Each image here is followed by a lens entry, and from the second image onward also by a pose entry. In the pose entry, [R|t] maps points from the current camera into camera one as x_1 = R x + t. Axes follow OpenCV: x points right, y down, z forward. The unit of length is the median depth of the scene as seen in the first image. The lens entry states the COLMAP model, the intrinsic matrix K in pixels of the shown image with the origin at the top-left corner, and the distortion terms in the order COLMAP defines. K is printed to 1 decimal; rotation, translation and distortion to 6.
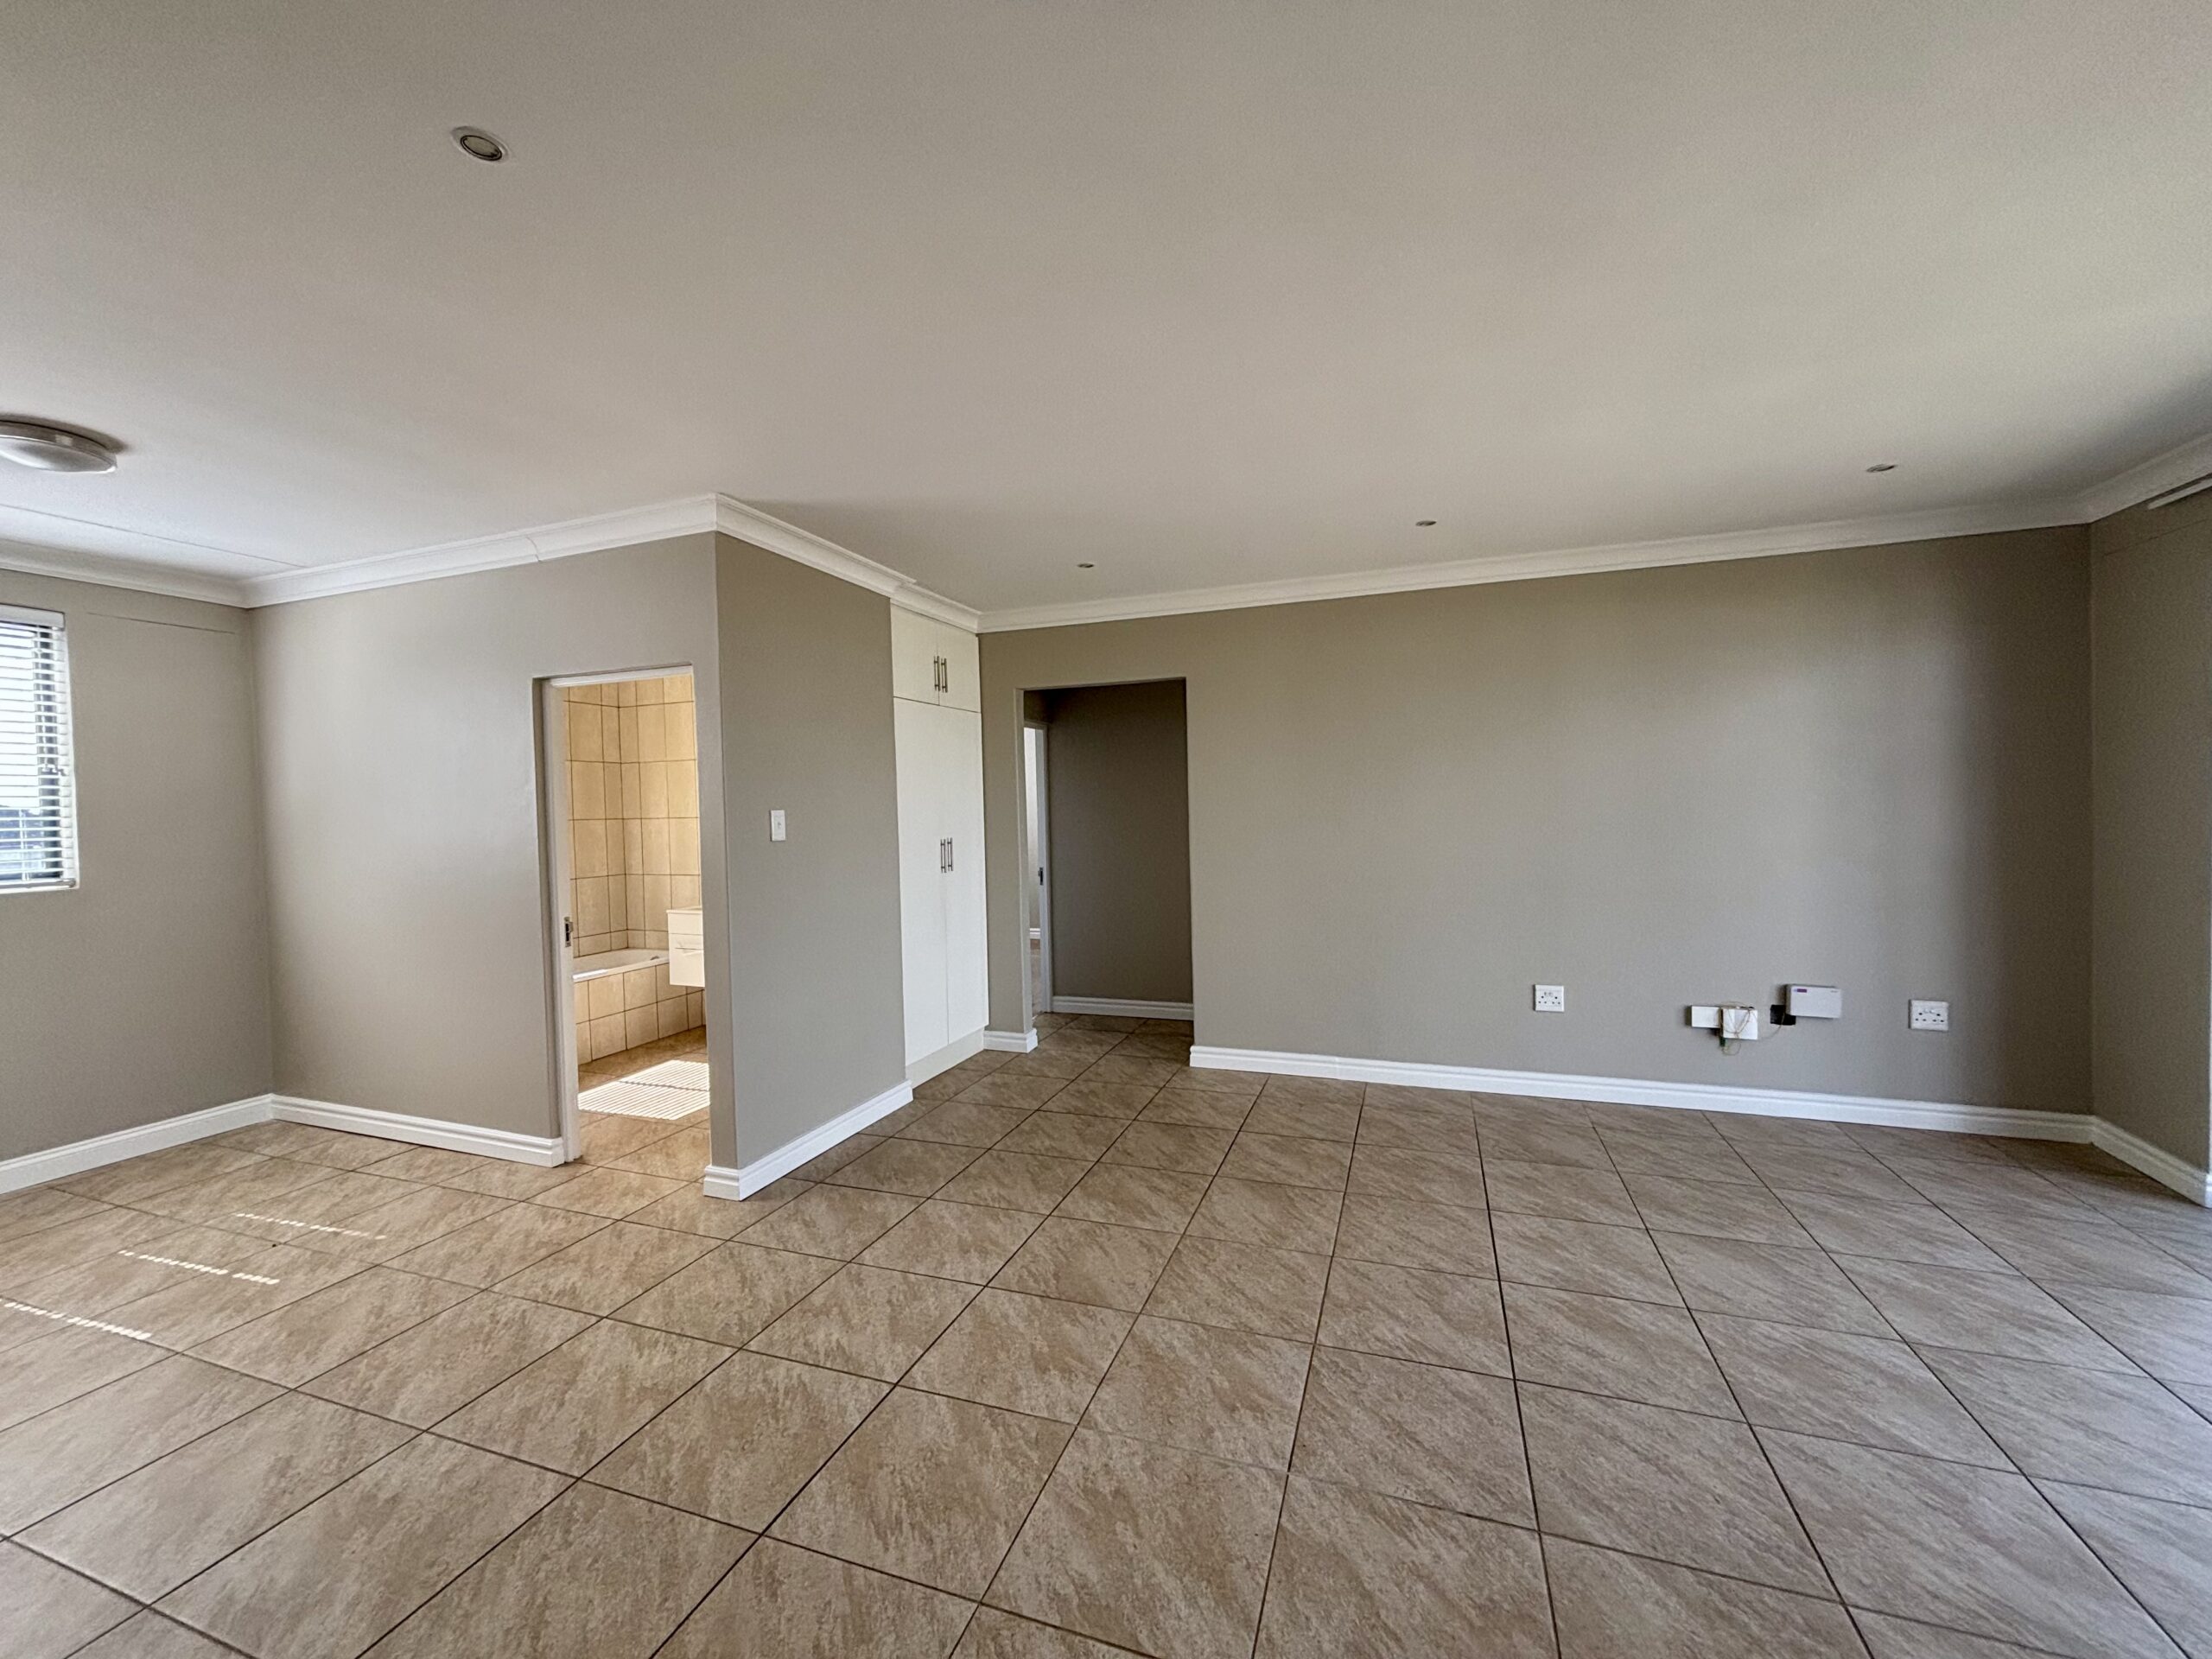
lens RADIAL K [[886.5, 0, 1093.9], [0, 886.5, 821.4], [0, 0, 1]] dist [0.007713, -0.003535]
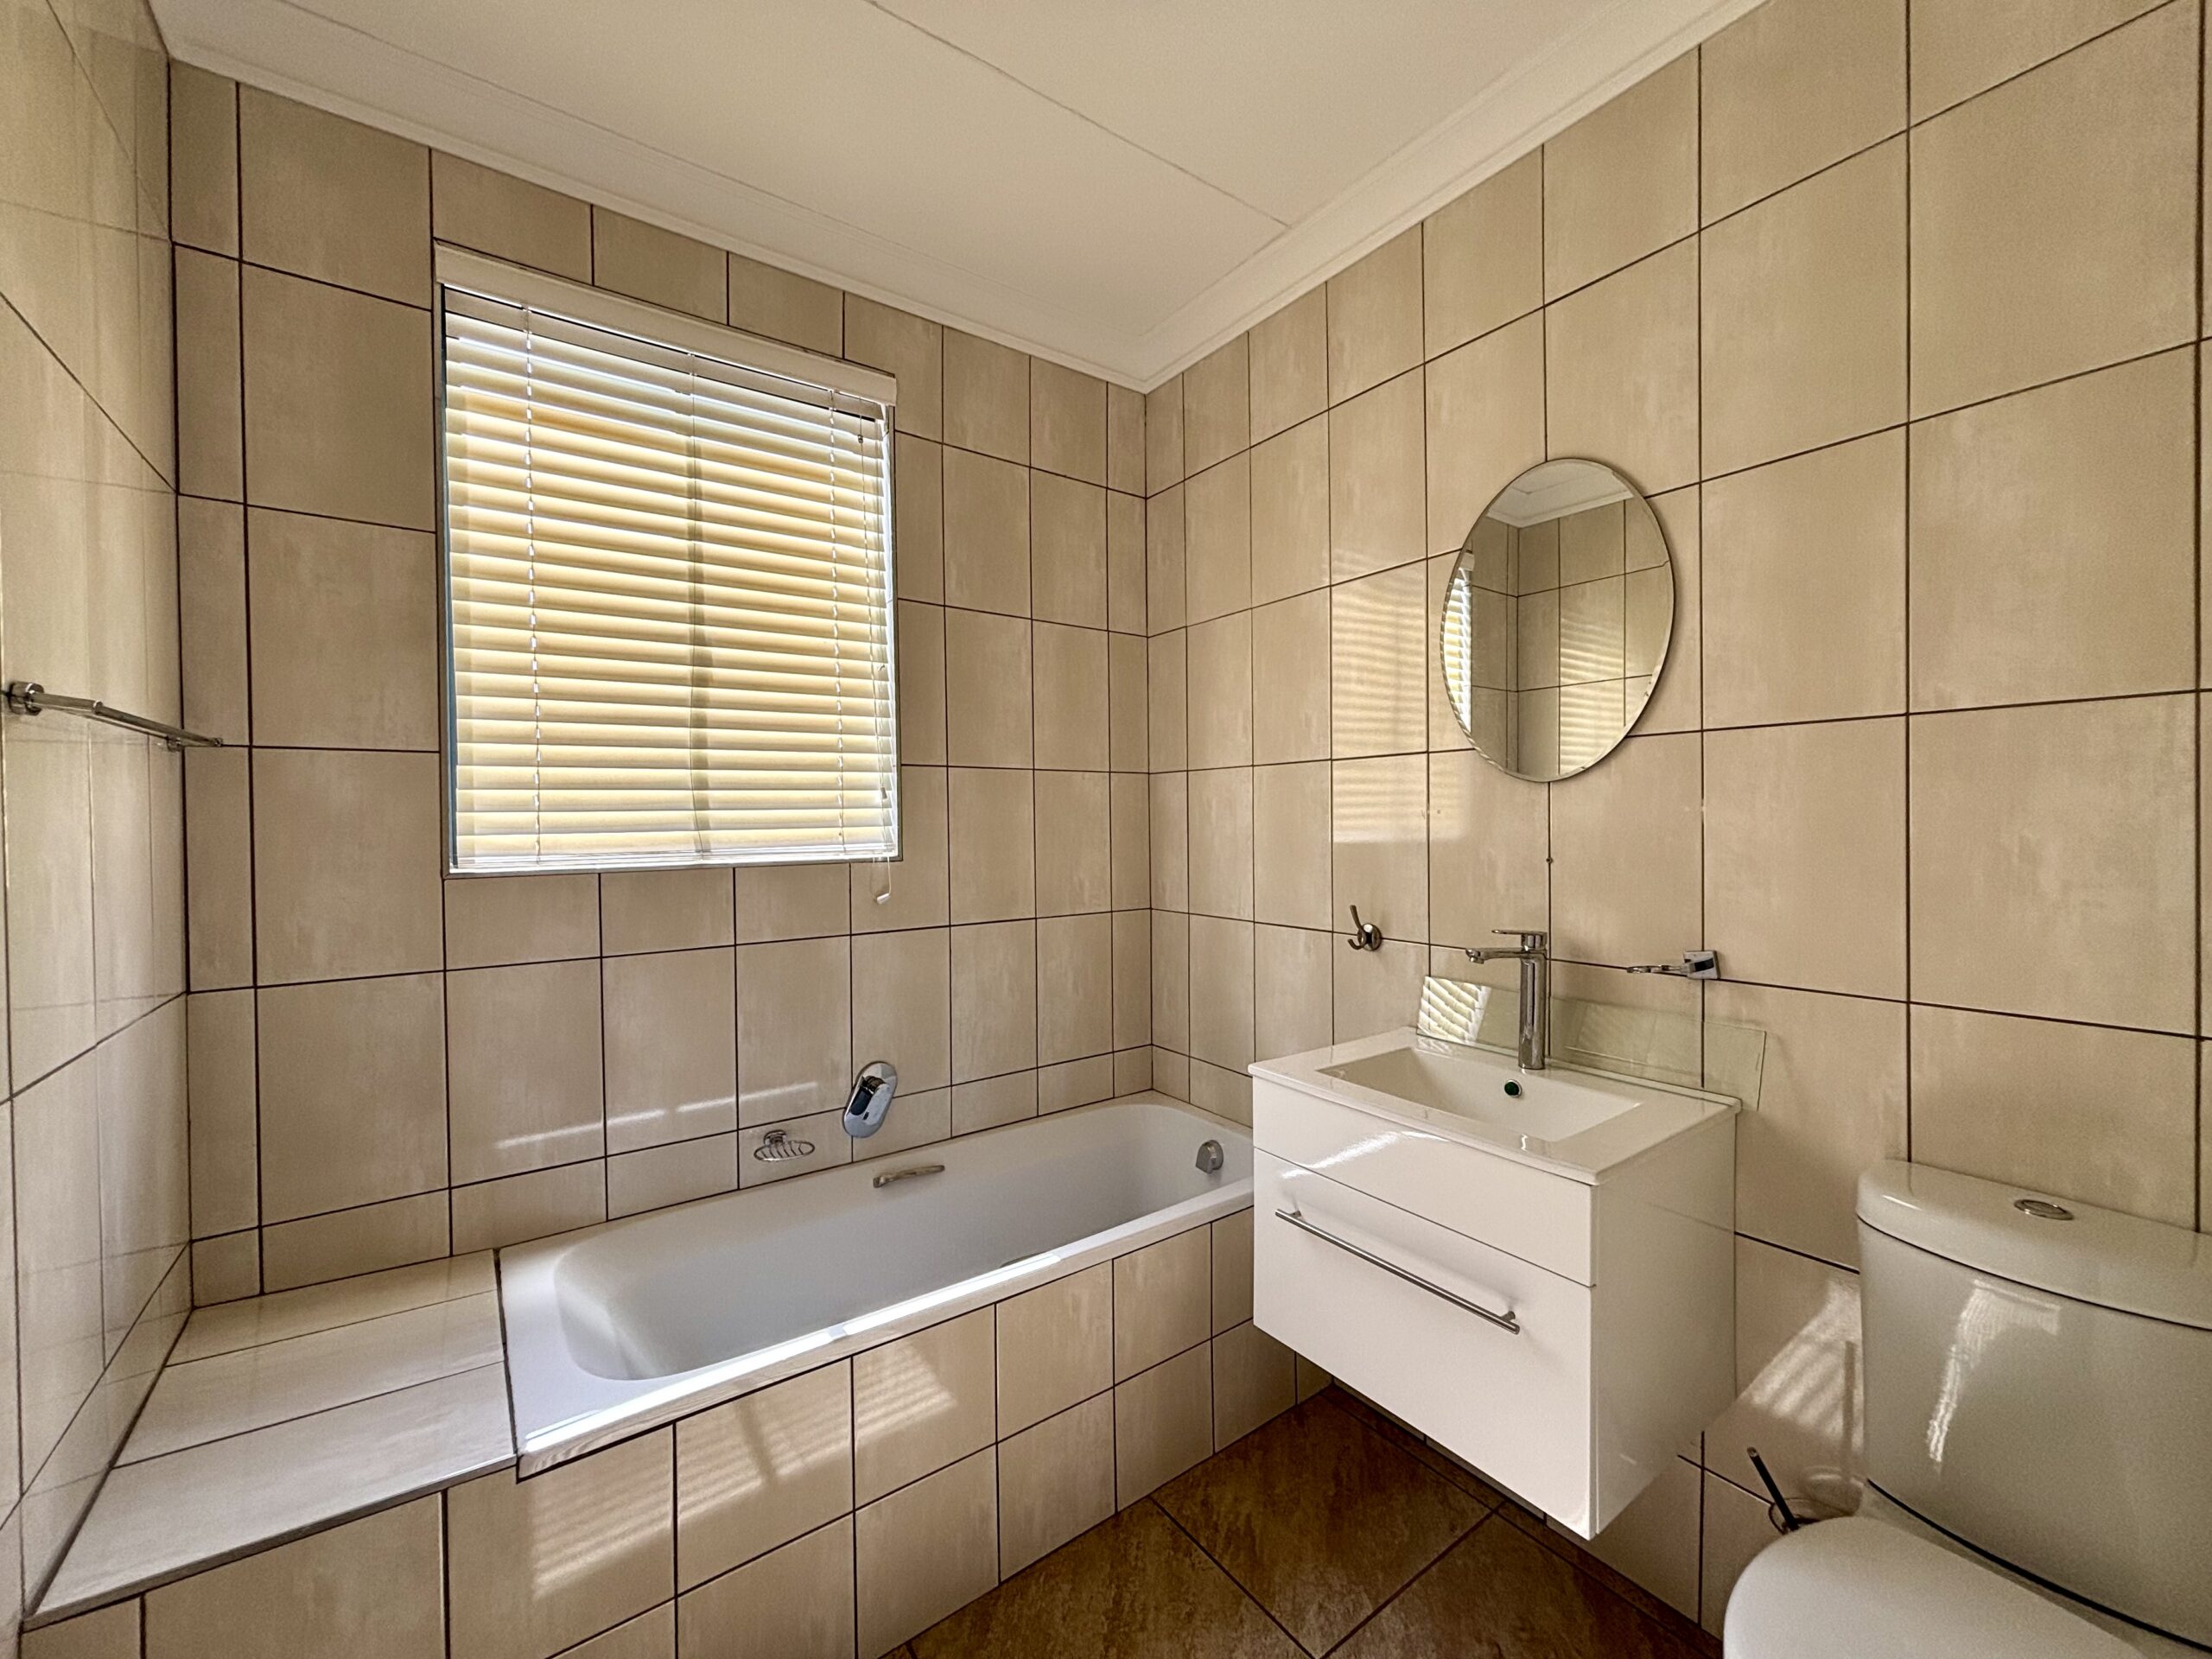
lens RADIAL K [[886.5, 0, 1107.1], [0, 886.5, 827.9], [0, 0, 1]] dist [0.007713, -0.003535]
pose [[0.827084, 0.019398, -0.561743, -0.358454], [-0.018330, 0.999804, 0.007536, 0.022749], [0.561779, 0.004064, 0.827278, 0.738475]]
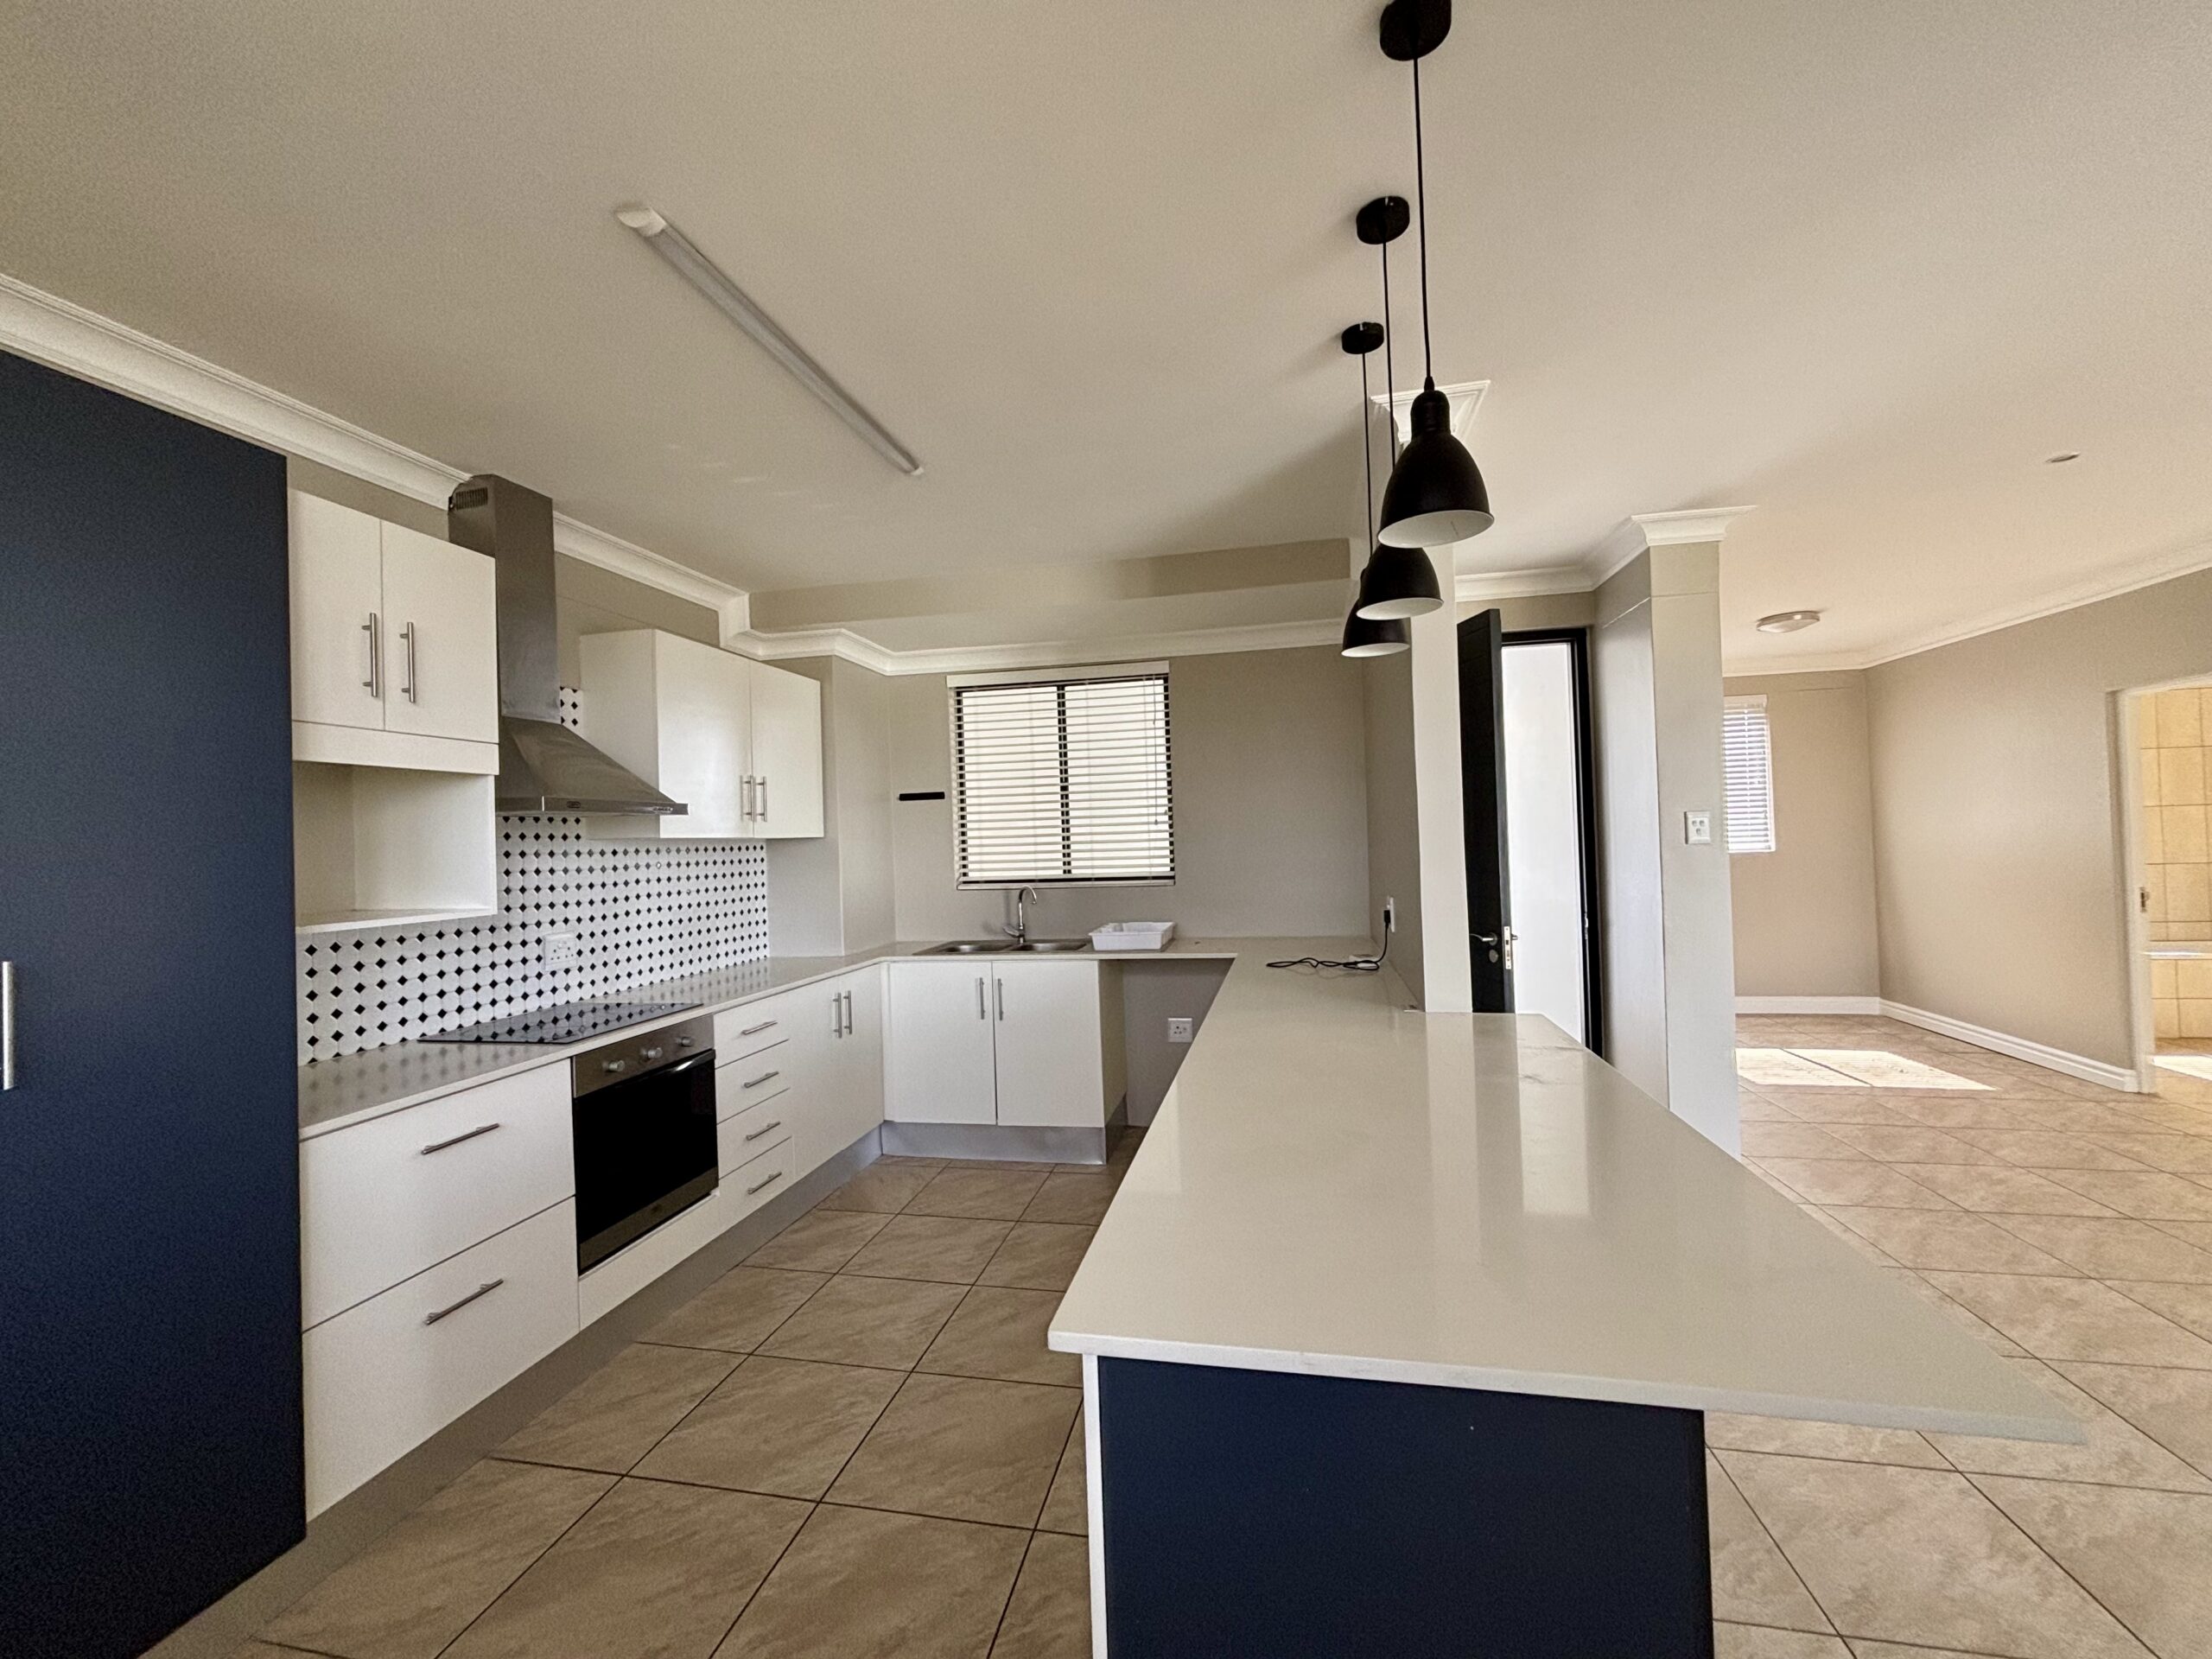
lens RADIAL K [[886.5, 0, 1118.0], [0, 886.5, 831.6], [0, 0, 1]] dist [0.007713, -0.003535]
pose [[0.162902, 0.013557, -0.986549, 0.335569], [0.008814, 0.999846, 0.015195, 0.005642], [0.986603, -0.011170, 0.162757, -0.509537]]
